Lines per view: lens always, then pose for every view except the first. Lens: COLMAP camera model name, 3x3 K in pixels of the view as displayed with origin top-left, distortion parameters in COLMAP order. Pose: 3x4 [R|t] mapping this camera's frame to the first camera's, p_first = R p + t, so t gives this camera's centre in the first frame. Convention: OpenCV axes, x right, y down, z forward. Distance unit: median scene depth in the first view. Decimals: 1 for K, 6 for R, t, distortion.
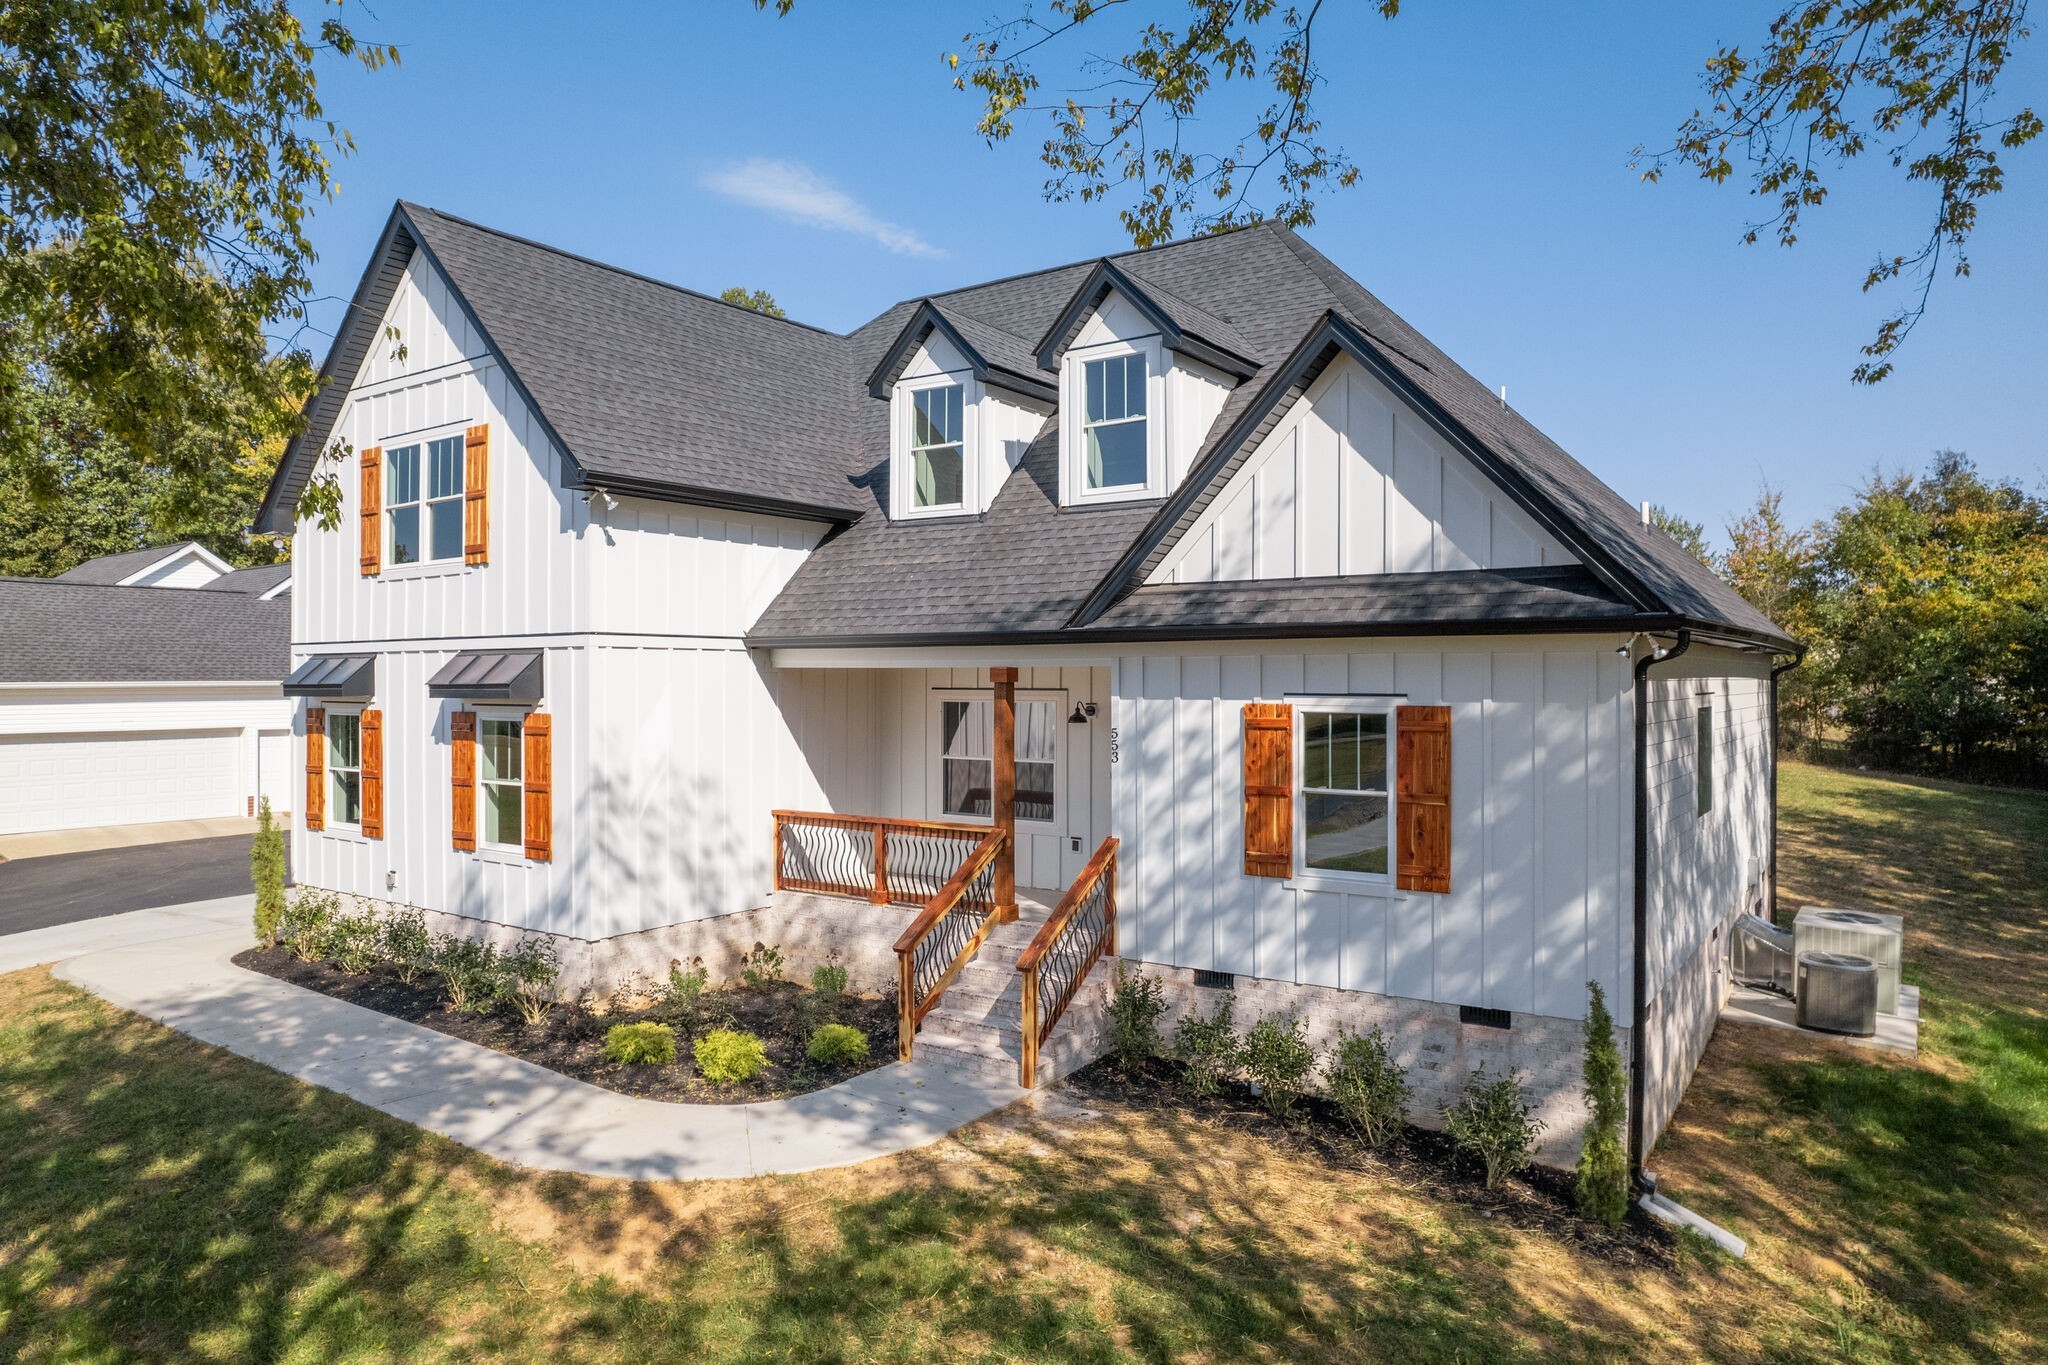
lens RADIAL K [[1302.8, 0, 1018.7], [0, 1302.8, 689.9], [0, 0, 1]] dist [-0.034199, 0.012461]
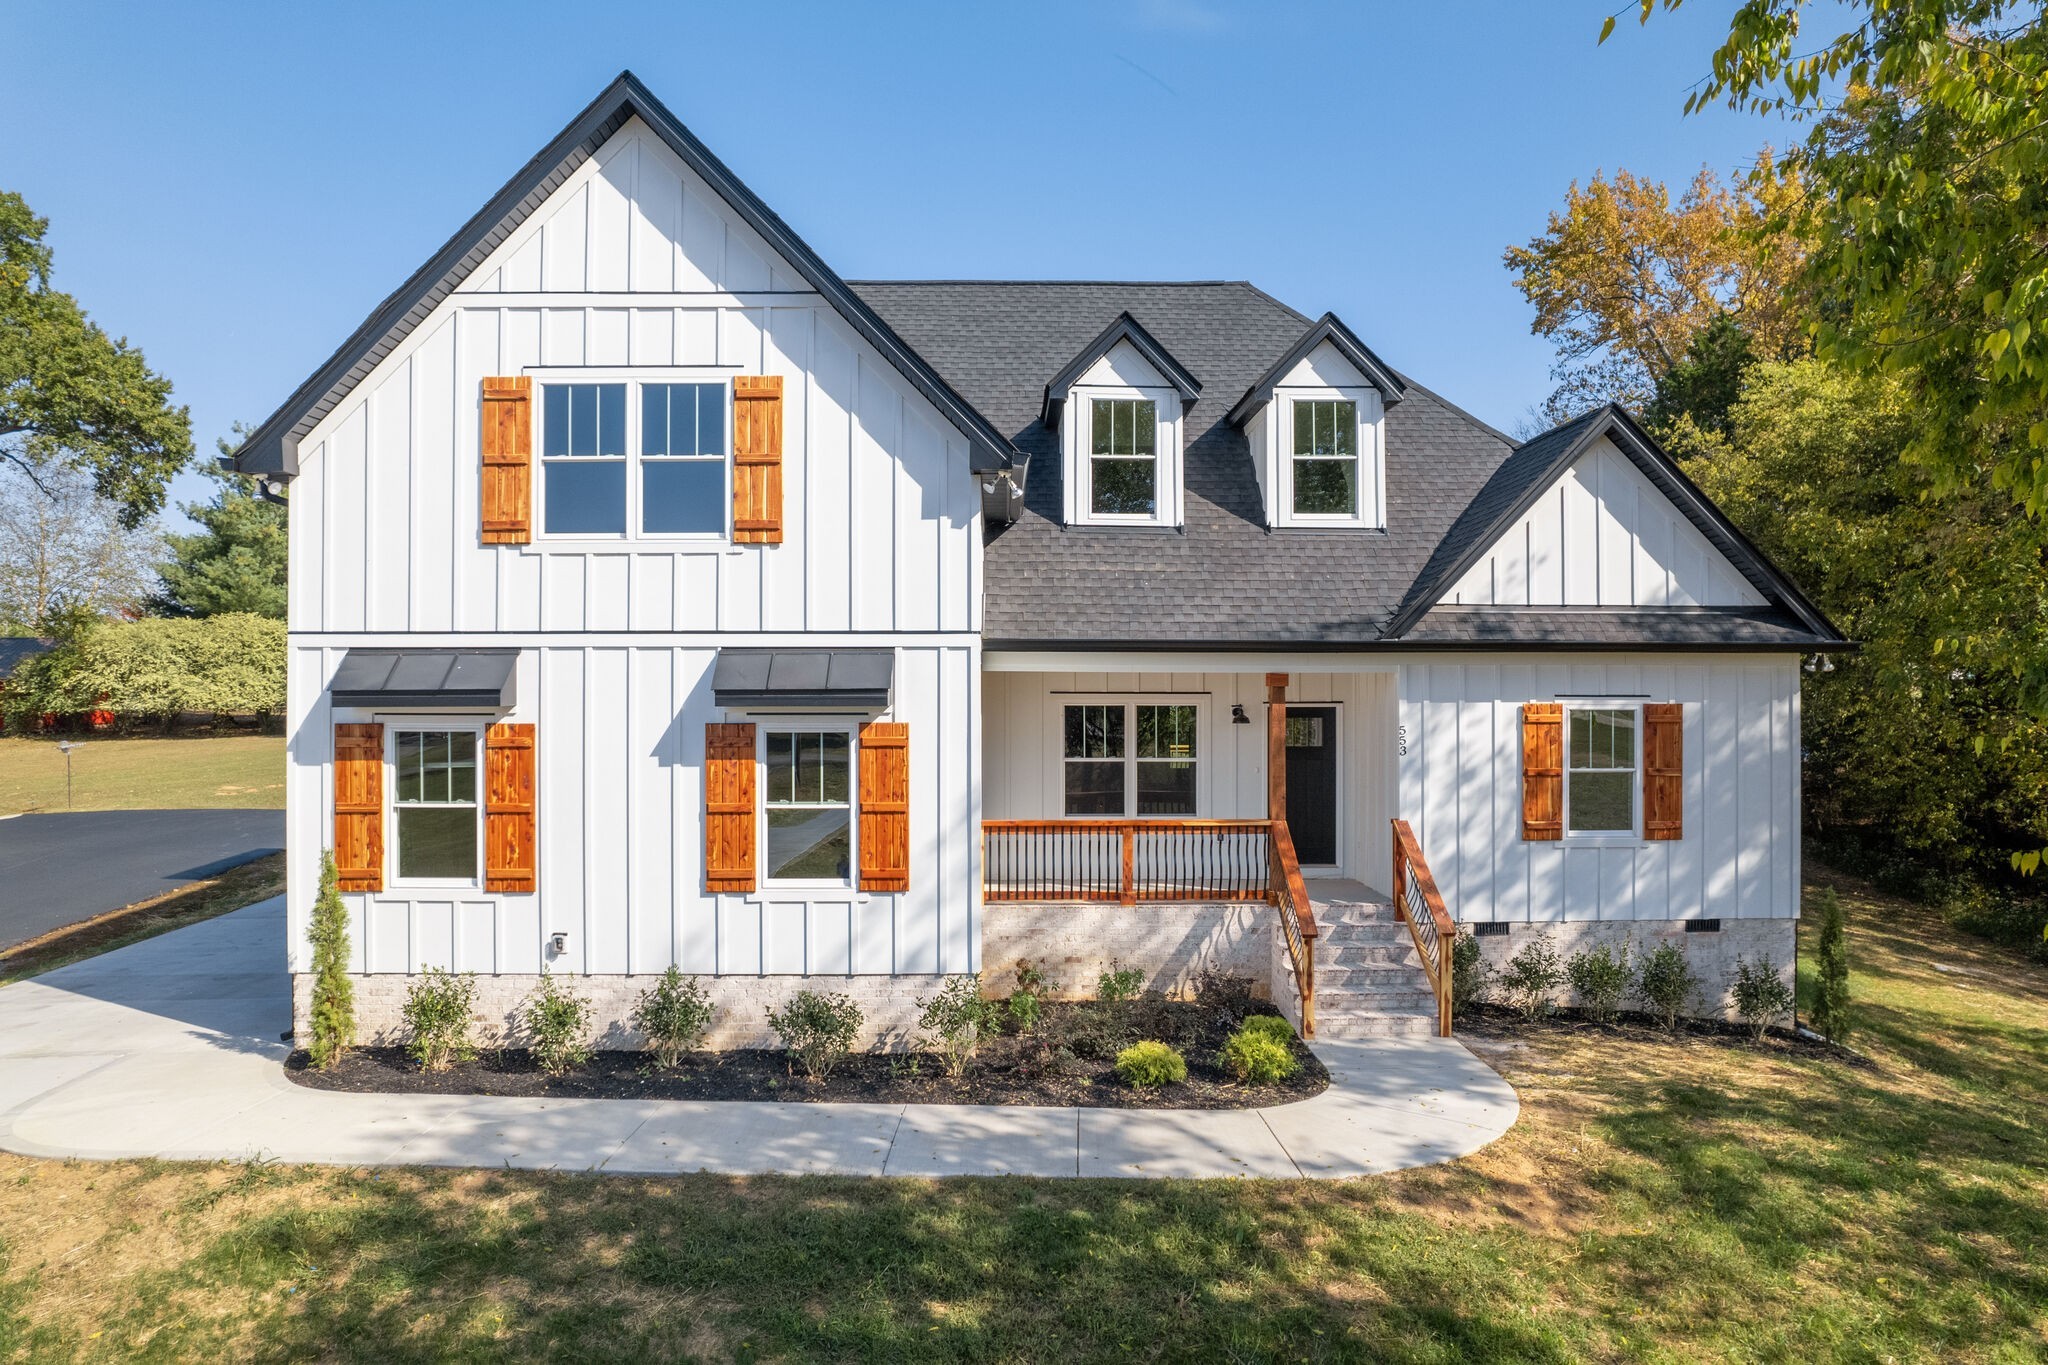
lens RADIAL K [[1302.8, 0, 1023.7], [0, 1302.8, 680.9], [0, 0, 1]] dist [-0.034199, 0.012461]
pose [[0.800009, 0.000961, 0.599987, -0.911887], [0.002388, 0.999986, -0.004787, -0.006580], [-0.599983, 0.005263, 0.799995, 0.276531]]
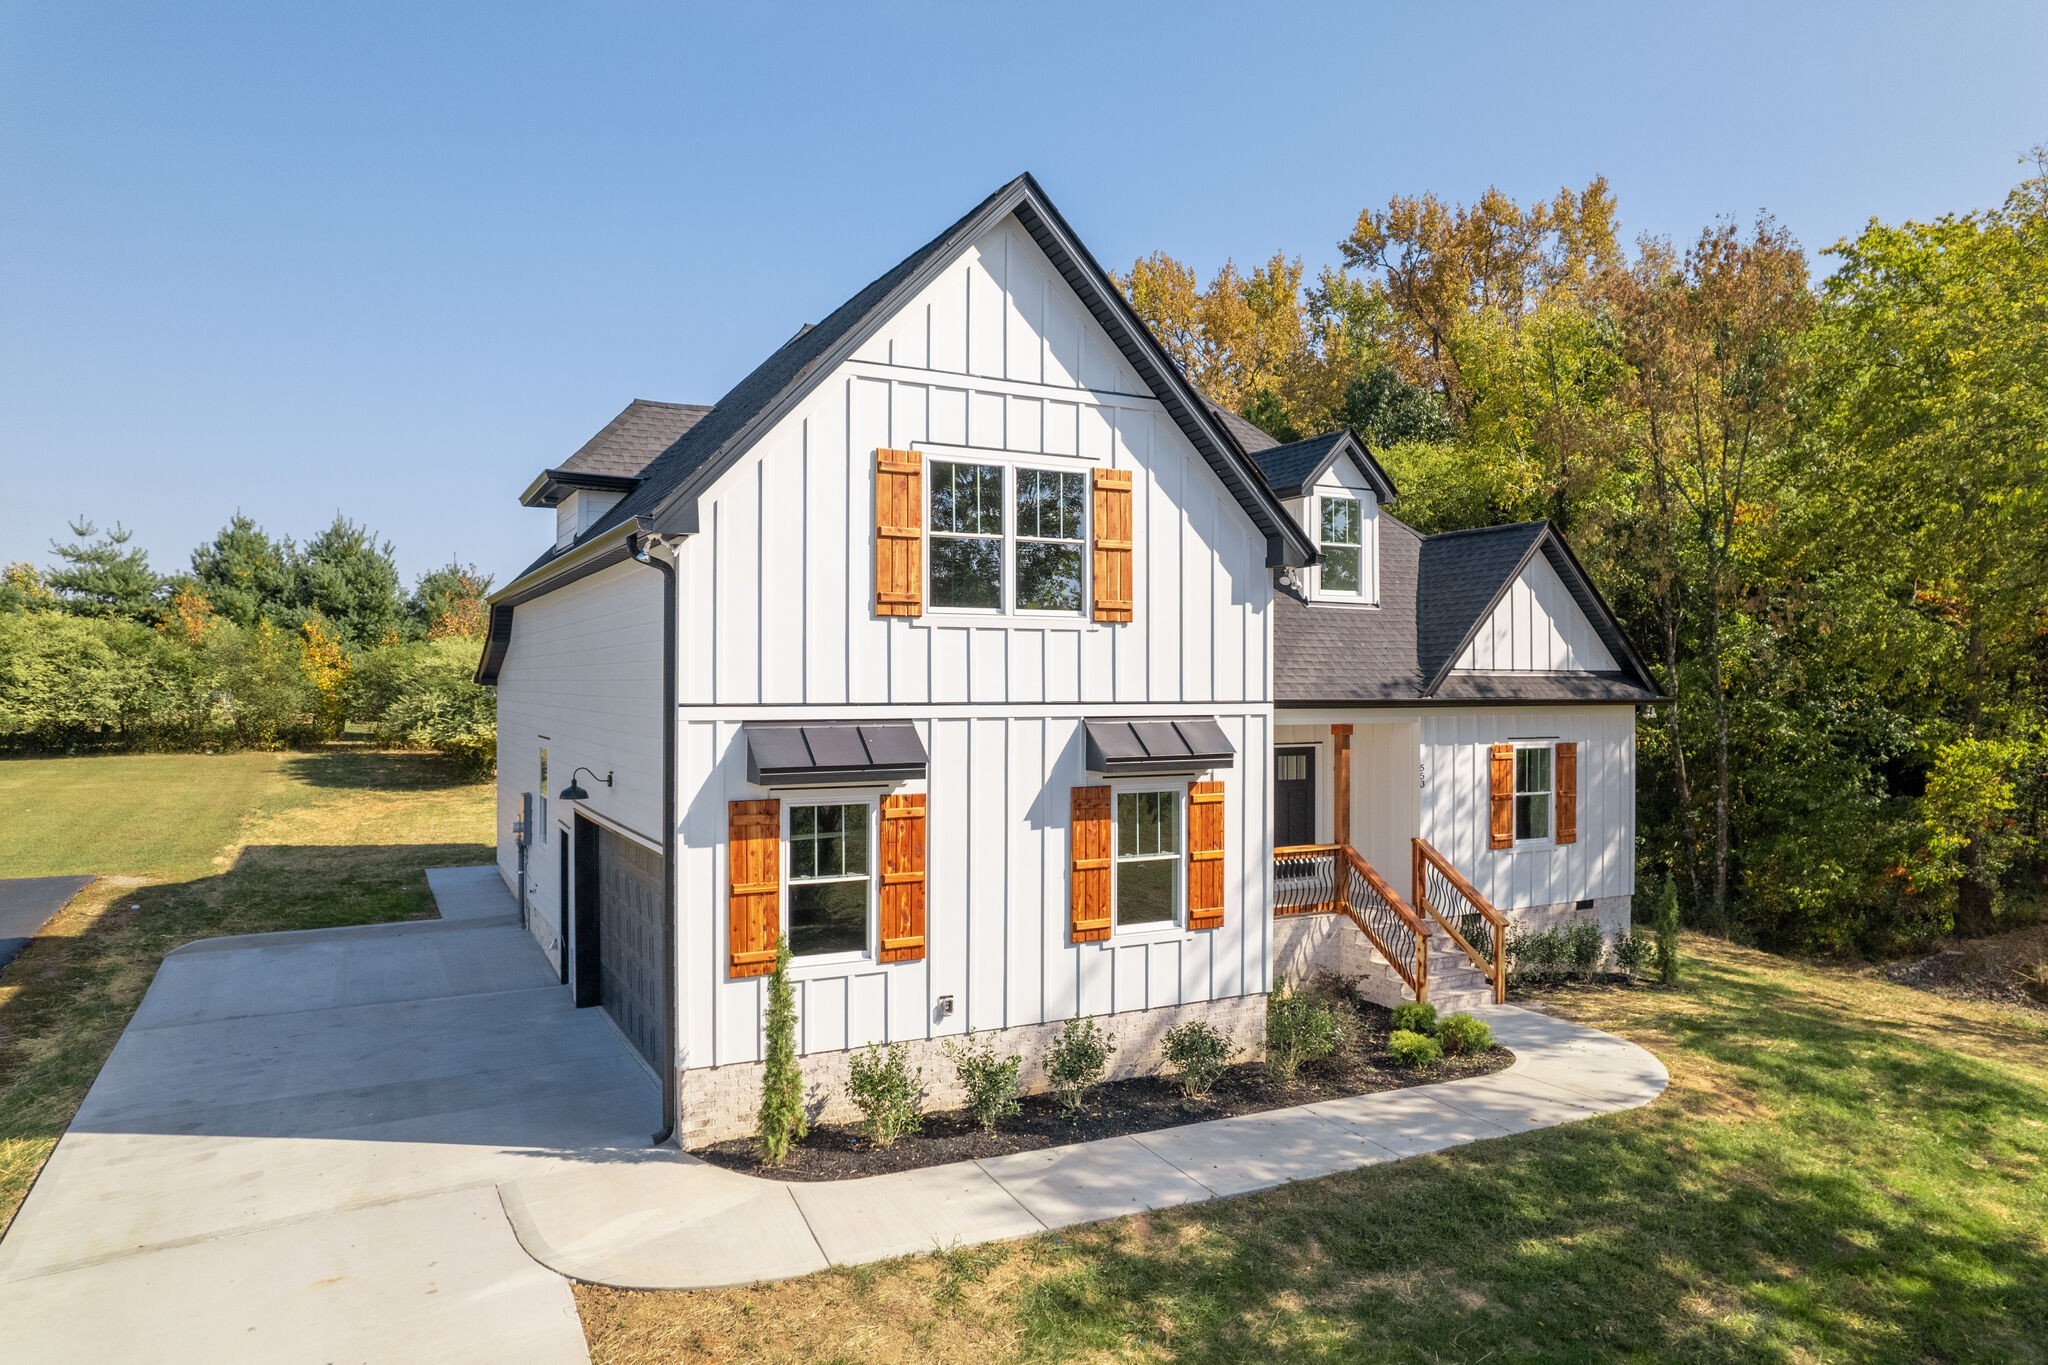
lens RADIAL K [[1302.8, 0, 1031.9], [0, 1302.8, 683.9], [0, 0, 1]] dist [-0.034199, 0.012461]
pose [[0.443765, 0.000805, 0.896143, -1.472535], [0.000622, 0.999999, -0.001206, -0.062278], [-0.896143, 0.001092, 0.443764, 0.755839]]
